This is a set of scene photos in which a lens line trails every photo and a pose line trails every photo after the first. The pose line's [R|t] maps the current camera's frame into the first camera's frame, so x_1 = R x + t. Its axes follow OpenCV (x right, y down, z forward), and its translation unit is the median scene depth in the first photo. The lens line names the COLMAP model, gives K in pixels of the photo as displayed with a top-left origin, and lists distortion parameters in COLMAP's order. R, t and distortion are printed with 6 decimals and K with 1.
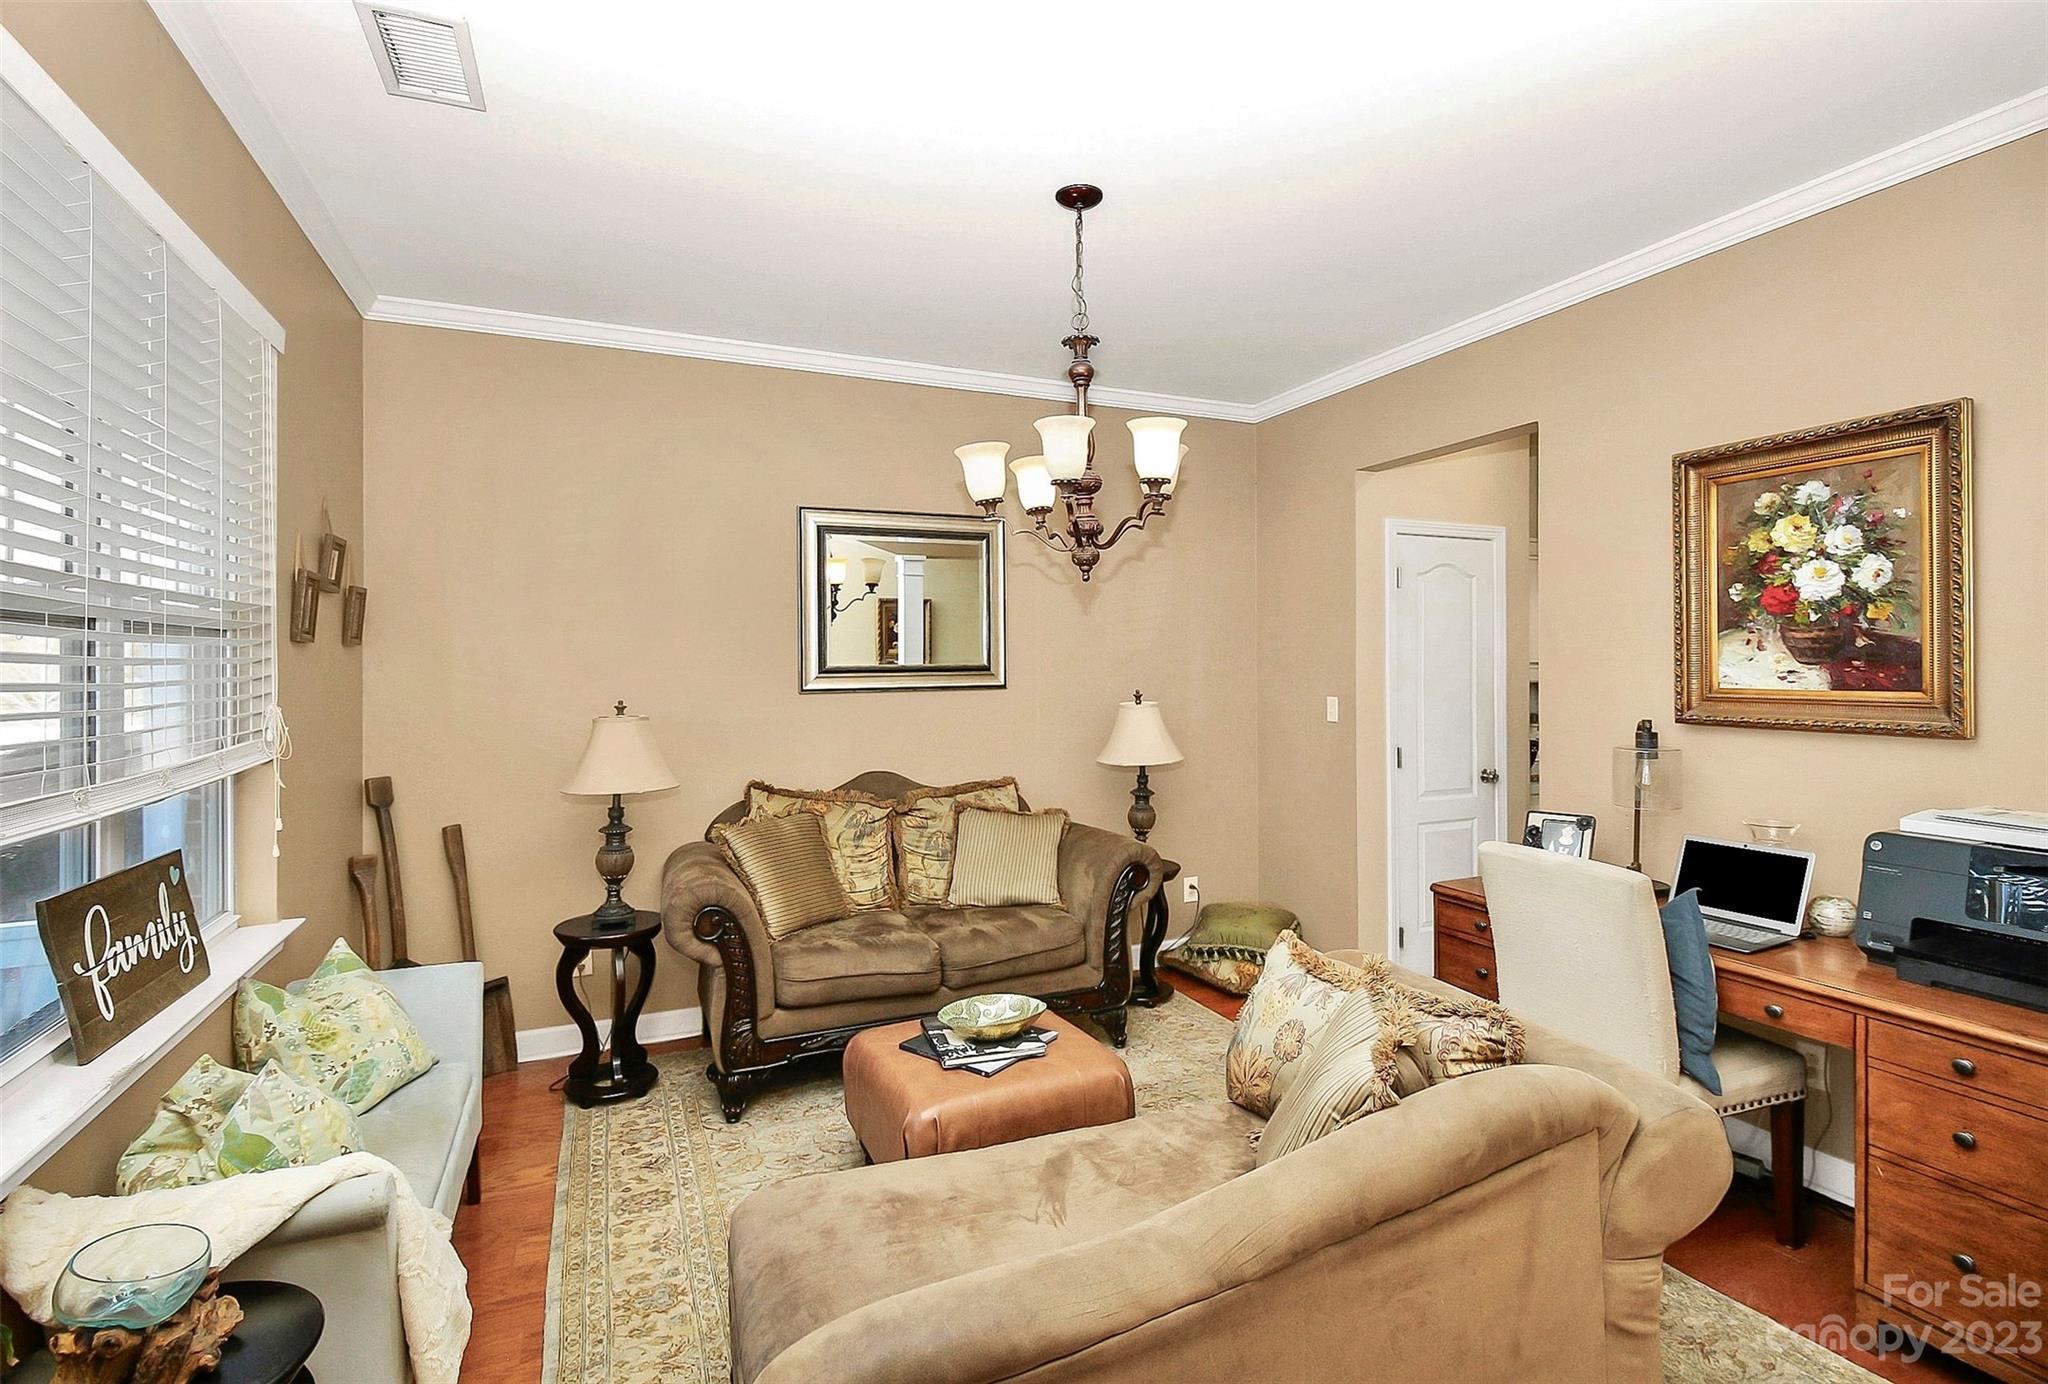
lens RADIAL K [[960.0, 0, 1022.5], [0, 960.0, 672.0], [0, 0, 1]] dist [-0.003074, -0.000621]
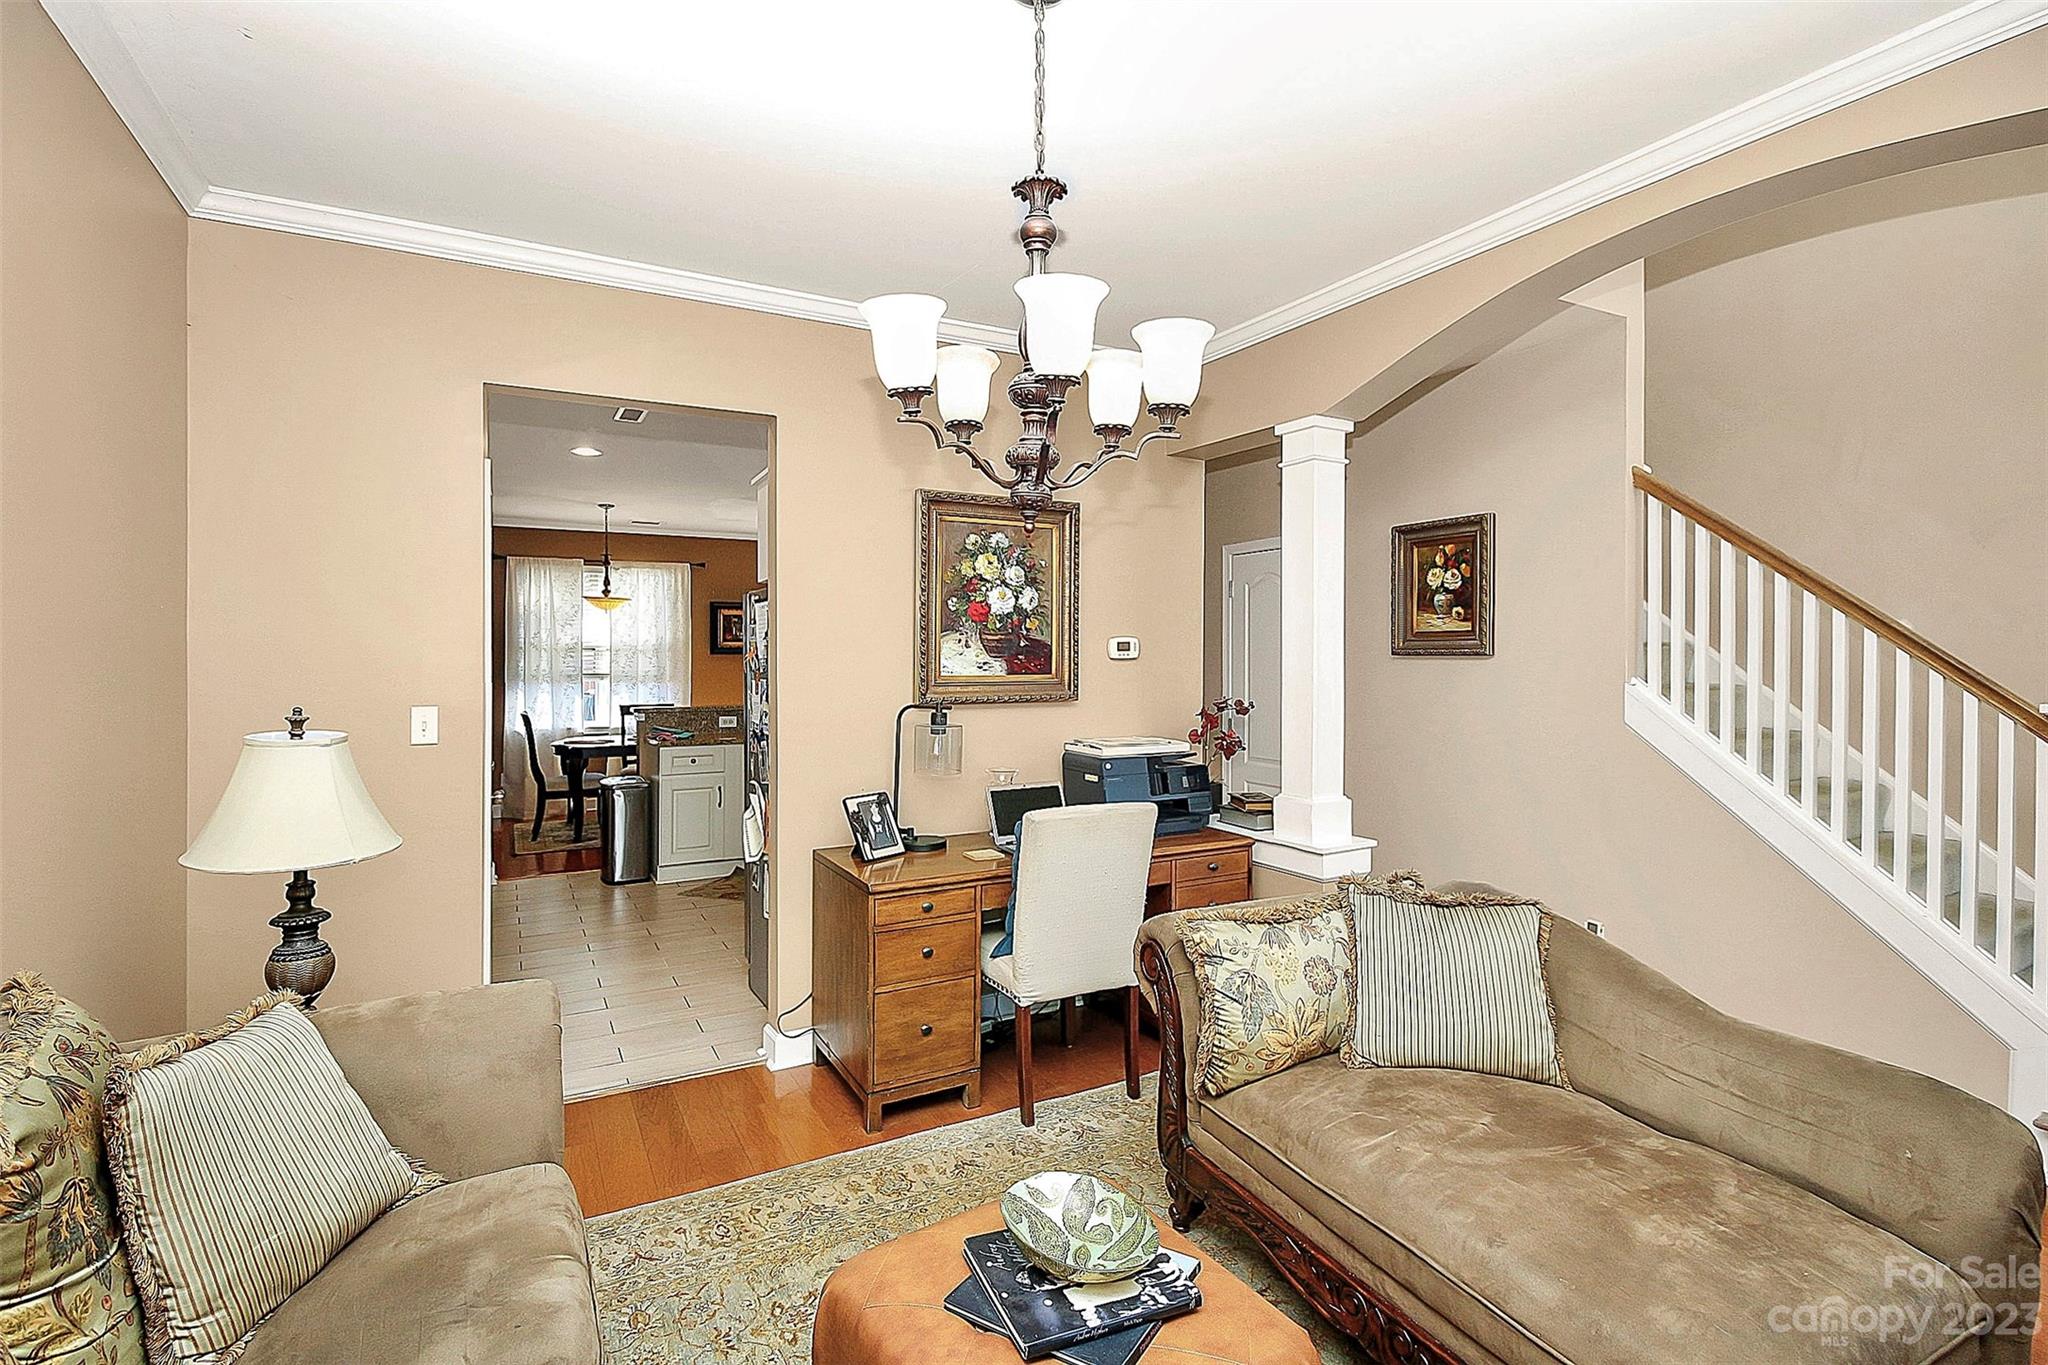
lens RADIAL K [[964.7, 0, 1027.7], [0, 964.7, 656.8], [0, 0, 1]] dist [0.002259, -0.010801]
pose [[-0.099866, 0.005308, 0.994987, -0.639121], [0.012316, 0.999916, -0.004099, -0.002790], [-0.994925, 0.011845, -0.099922, 1.097358]]
